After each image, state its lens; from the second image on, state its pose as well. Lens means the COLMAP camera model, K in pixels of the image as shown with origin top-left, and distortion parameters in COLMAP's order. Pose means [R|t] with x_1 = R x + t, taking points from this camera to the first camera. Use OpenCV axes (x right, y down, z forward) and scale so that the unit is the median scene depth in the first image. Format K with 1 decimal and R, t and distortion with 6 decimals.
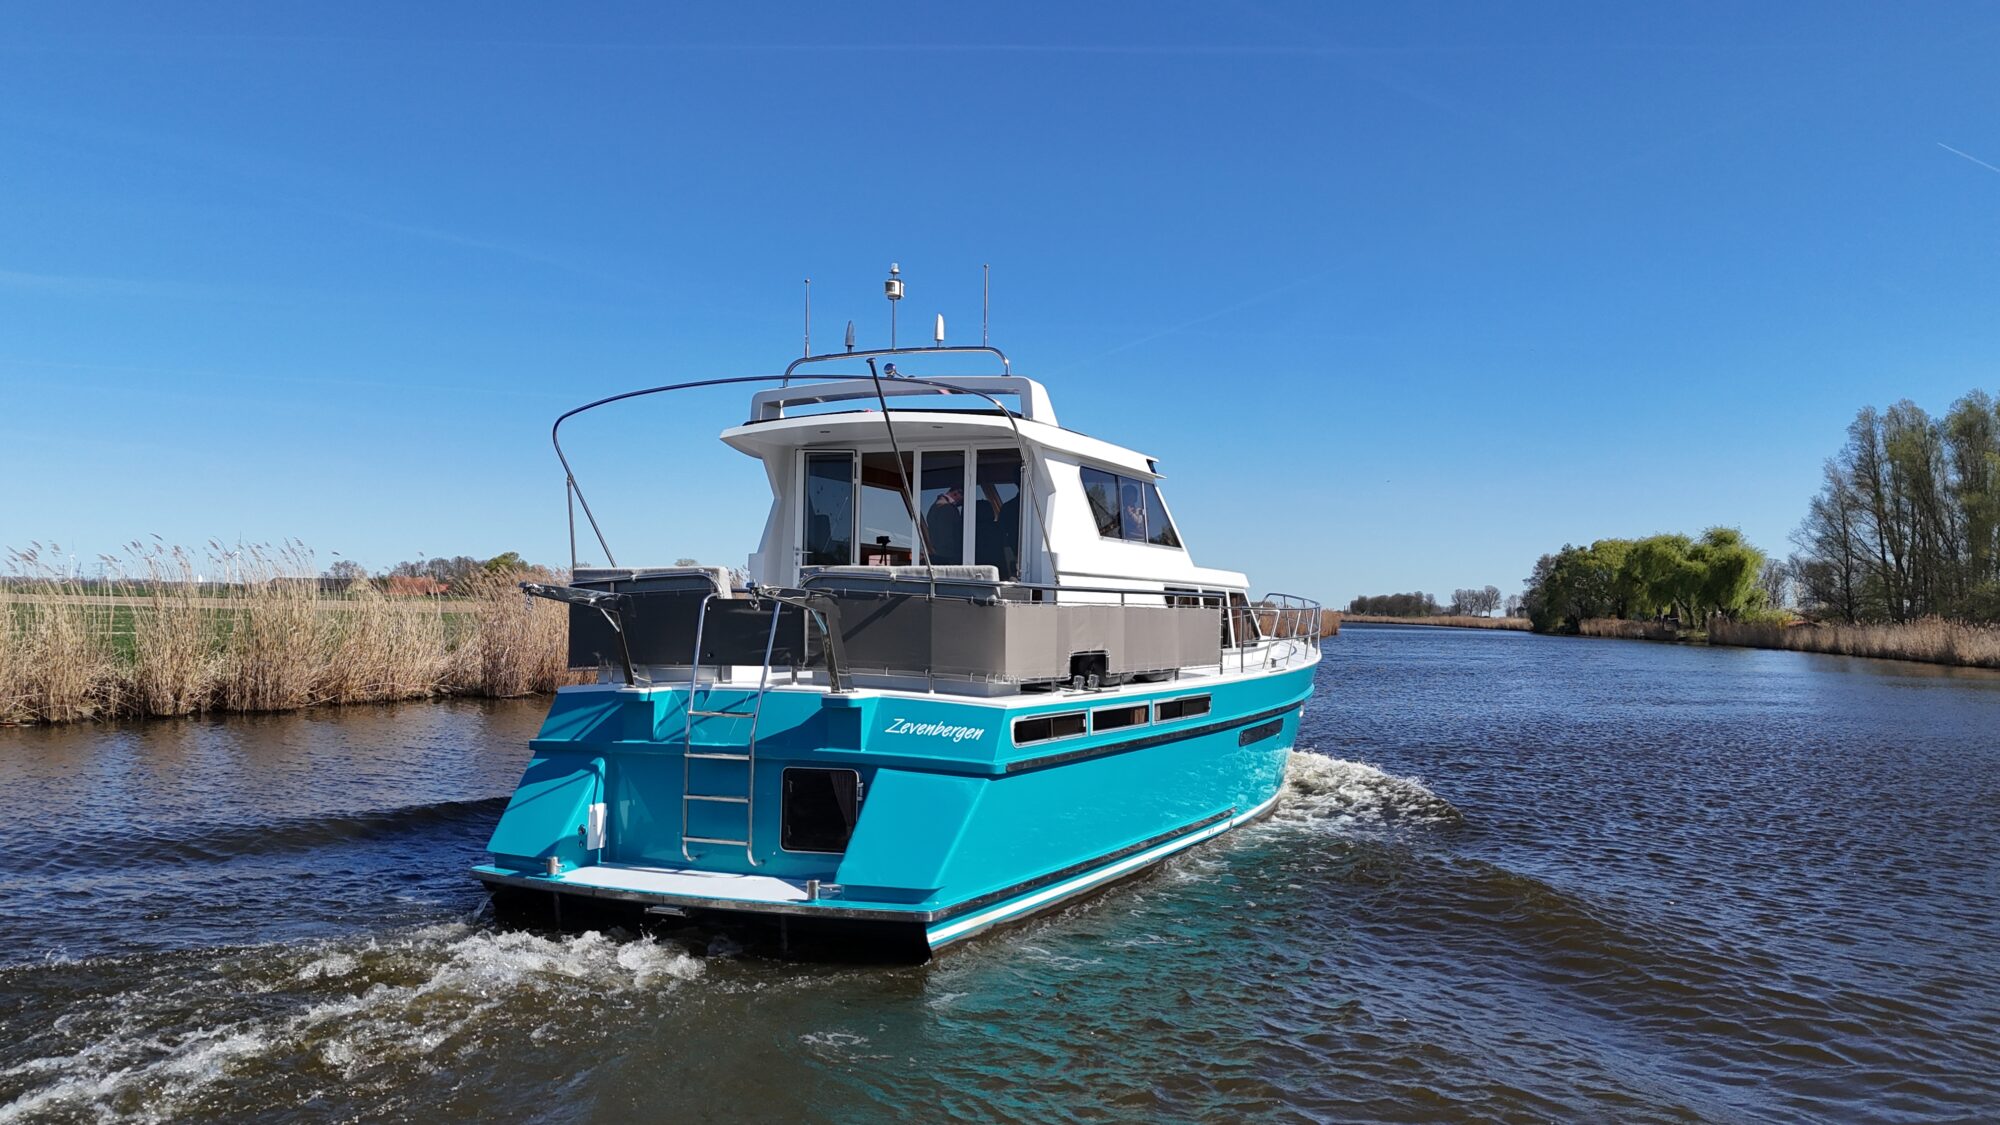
lens RADIAL K [[1493.2, 0, 1000.0], [0, 1493.2, 562.5], [0, 0, 1]] dist [0.102890, -0.001526]
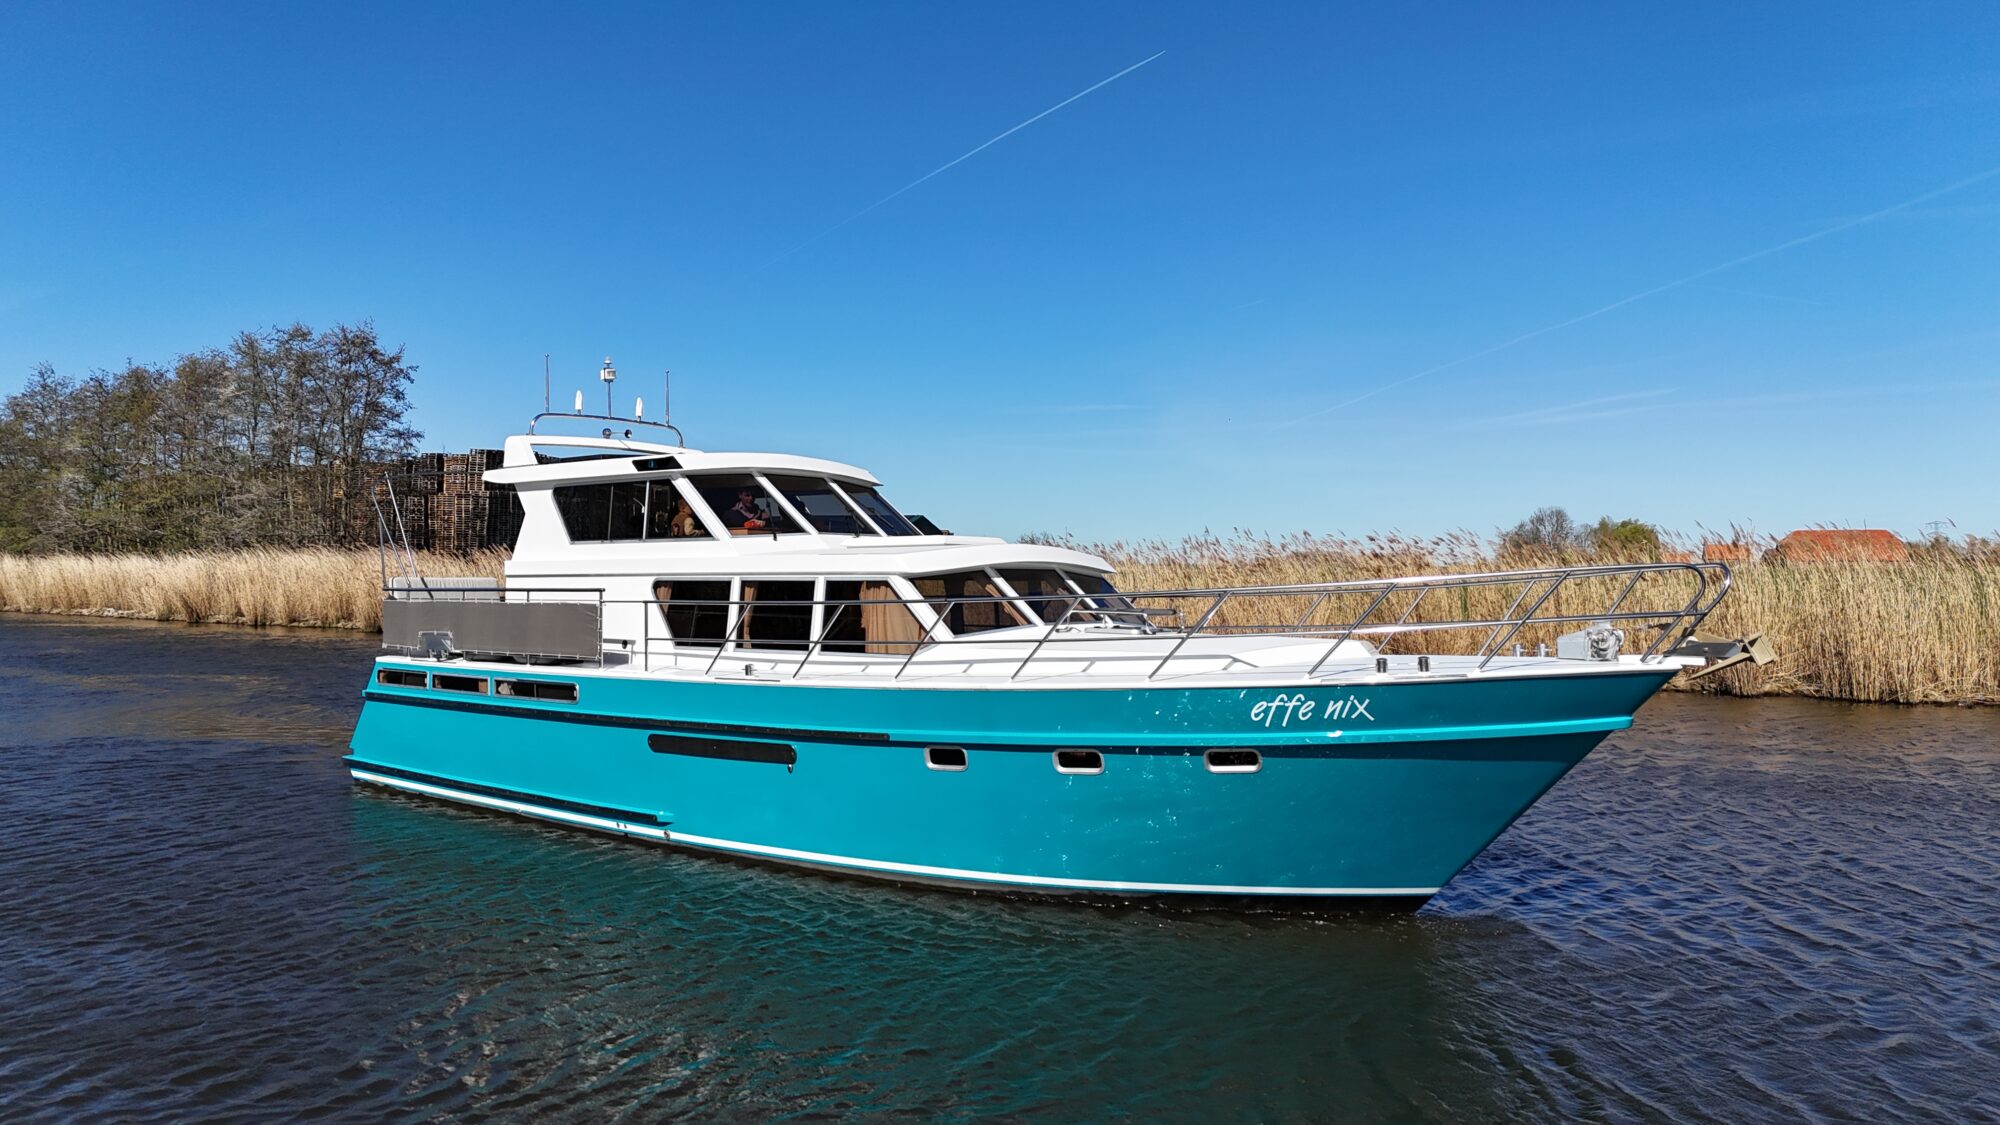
lens RADIAL K [[1438.1, 0, 1000.0], [0, 1438.1, 562.5], [0, 0, 1]] dist [0.010557, -0.001029]
pose [[-0.257006, -0.027700, -0.966013, 1.153631], [0.031219, 0.998829, -0.036947, 0.055174], [0.965905, -0.039654, -0.255841, 1.719392]]
